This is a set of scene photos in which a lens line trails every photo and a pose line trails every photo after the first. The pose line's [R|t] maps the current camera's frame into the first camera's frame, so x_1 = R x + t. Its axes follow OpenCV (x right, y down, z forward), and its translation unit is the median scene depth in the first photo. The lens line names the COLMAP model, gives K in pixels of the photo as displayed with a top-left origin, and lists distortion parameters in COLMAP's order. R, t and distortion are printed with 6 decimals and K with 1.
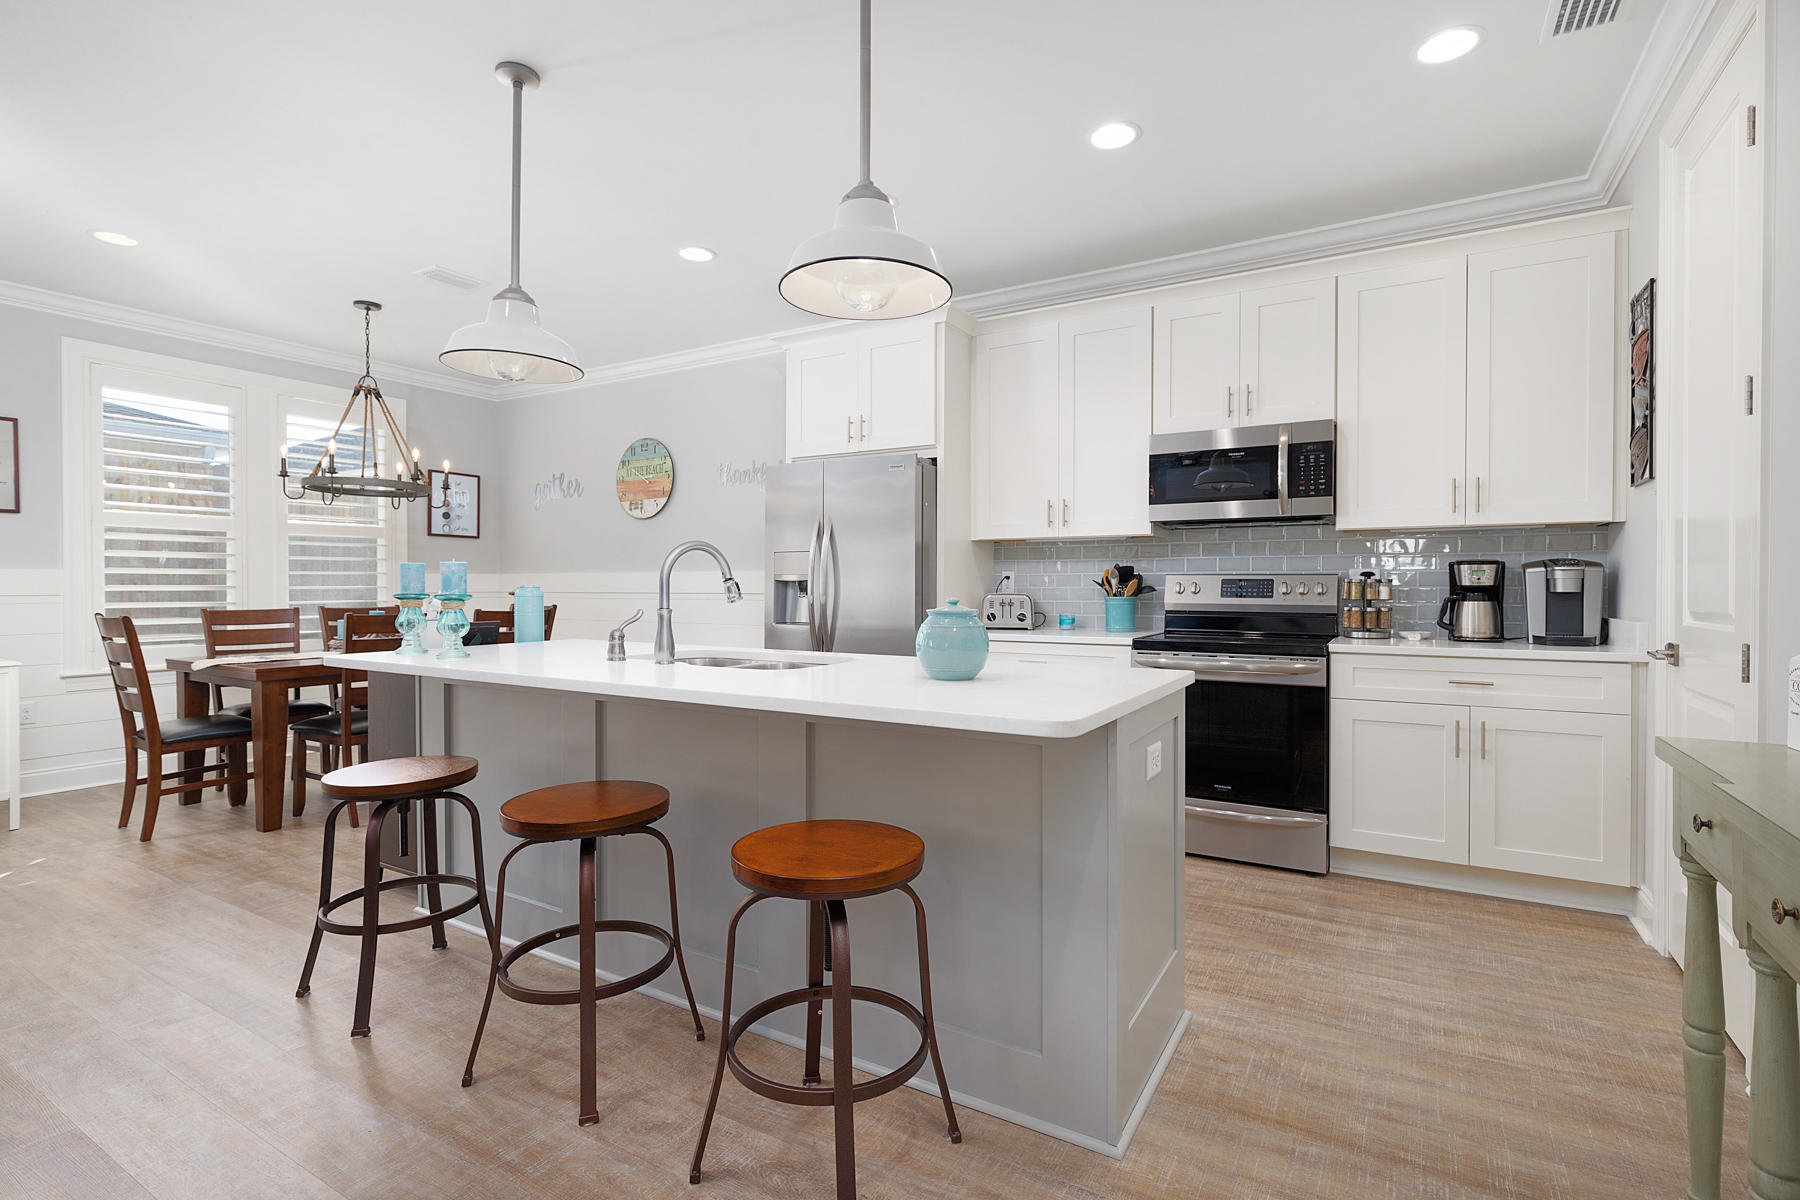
lens RADIAL K [[858.1, 0, 904.0], [0, 858.1, 592.6], [0, 0, 1]] dist [-0.002753, 0.001066]
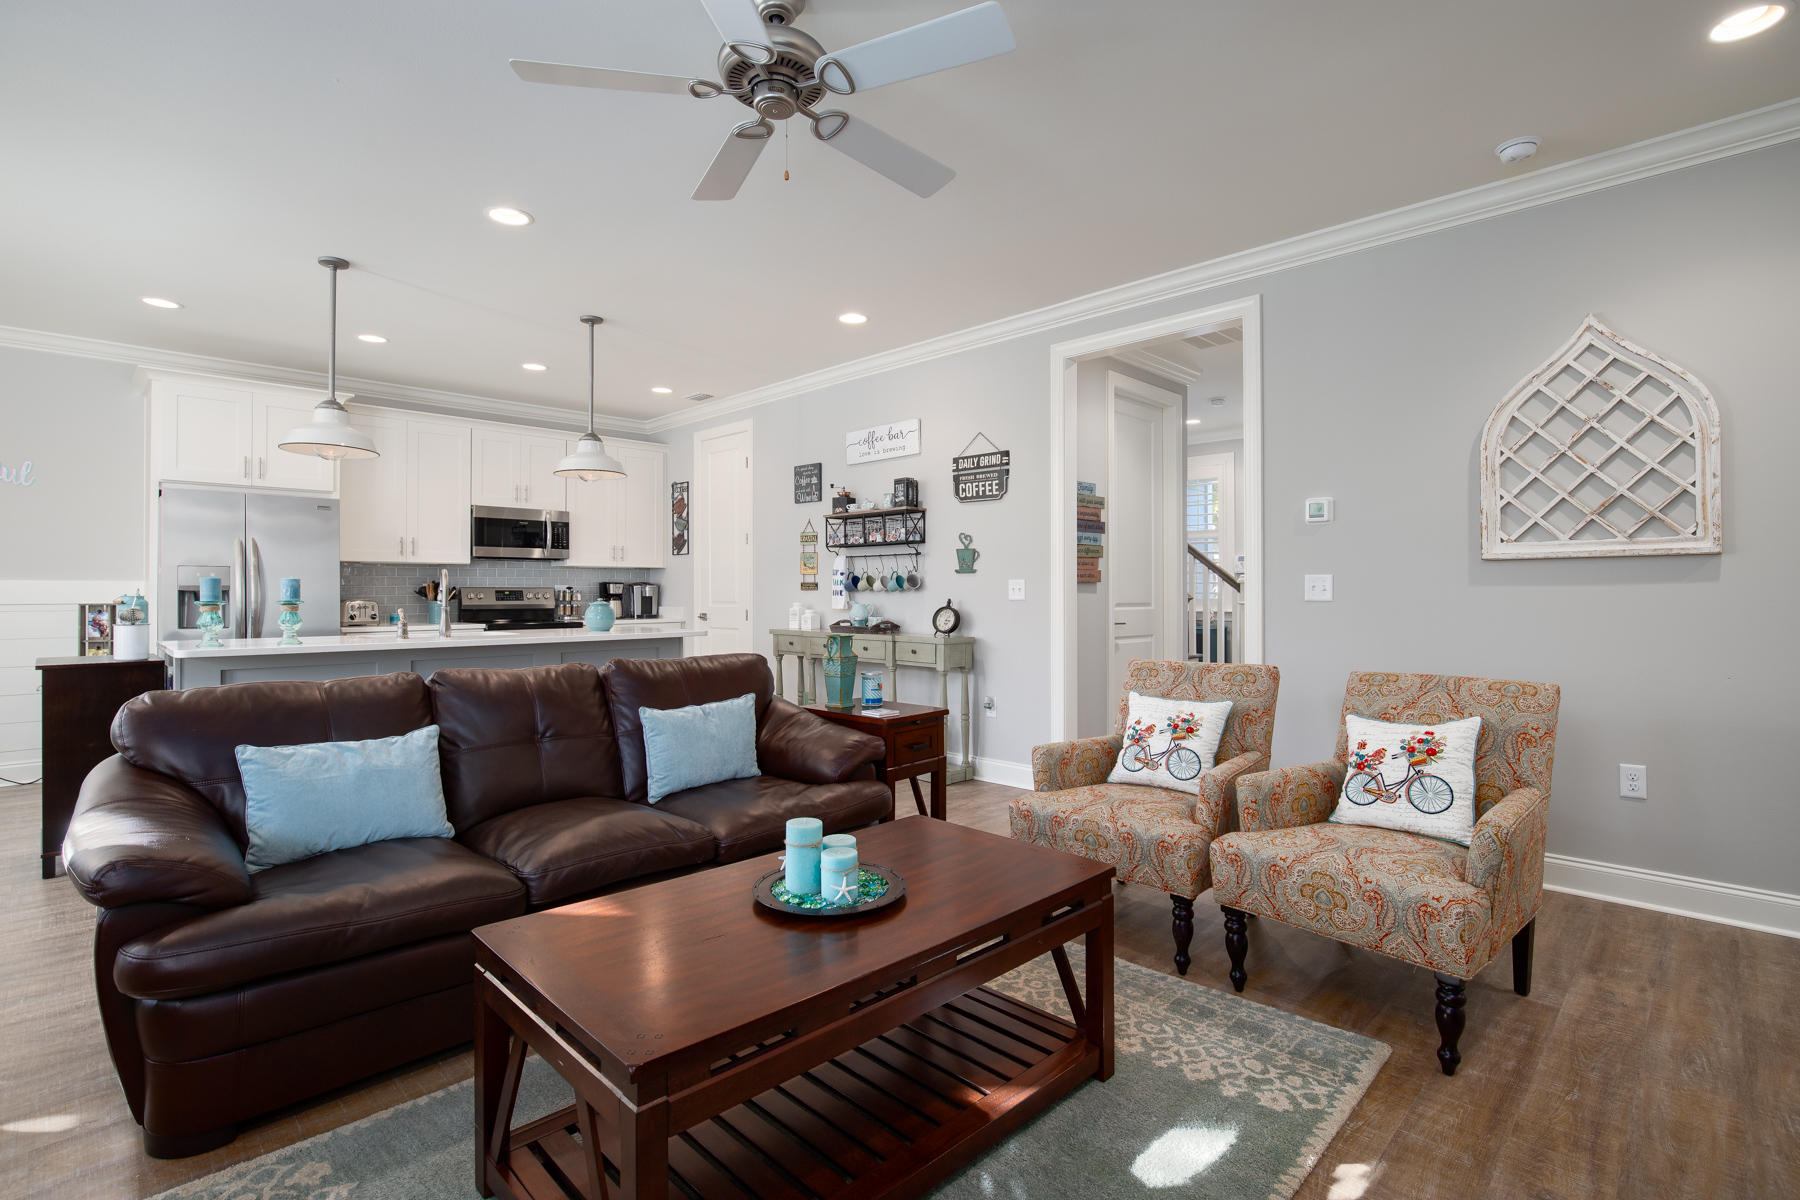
lens RADIAL K [[858.1, 0, 899.3], [0, 858.1, 583.7], [0, 0, 1]] dist [-0.002753, 0.001066]
pose [[0.244493, 0.007731, 0.969620, -1.091976], [0.011300, 0.999878, -0.010821, -0.000964], [-0.969585, 0.013602, 0.244376, -0.213451]]
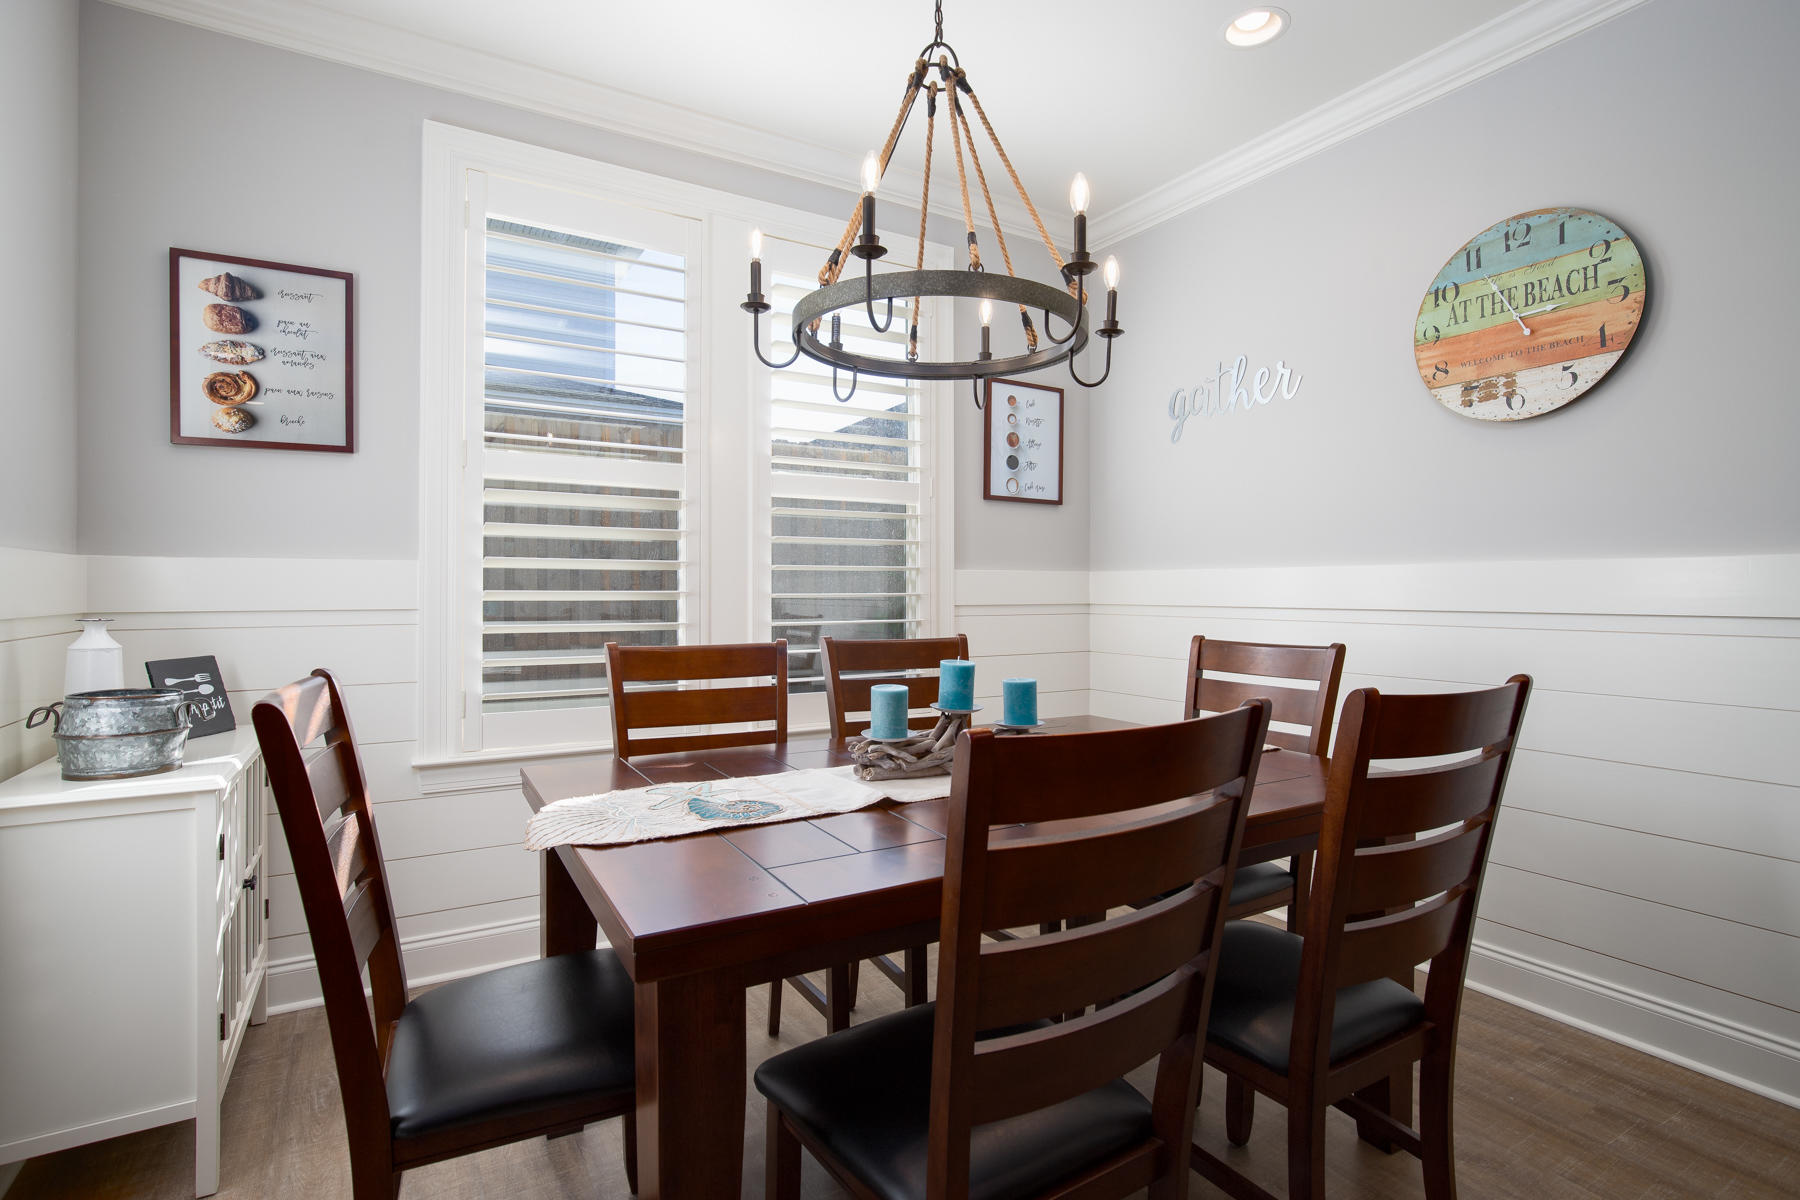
lens RADIAL K [[861.7, 0, 887.0], [0, 861.7, 593.5], [0, 0, 1]] dist [-0.019667, -0.000280]
pose [[0.875595, 0.003691, -0.483032, -0.544697], [-0.005460, 0.999983, -0.002255, -0.007618], [0.483016, 0.004612, 0.875600, 0.776186]]
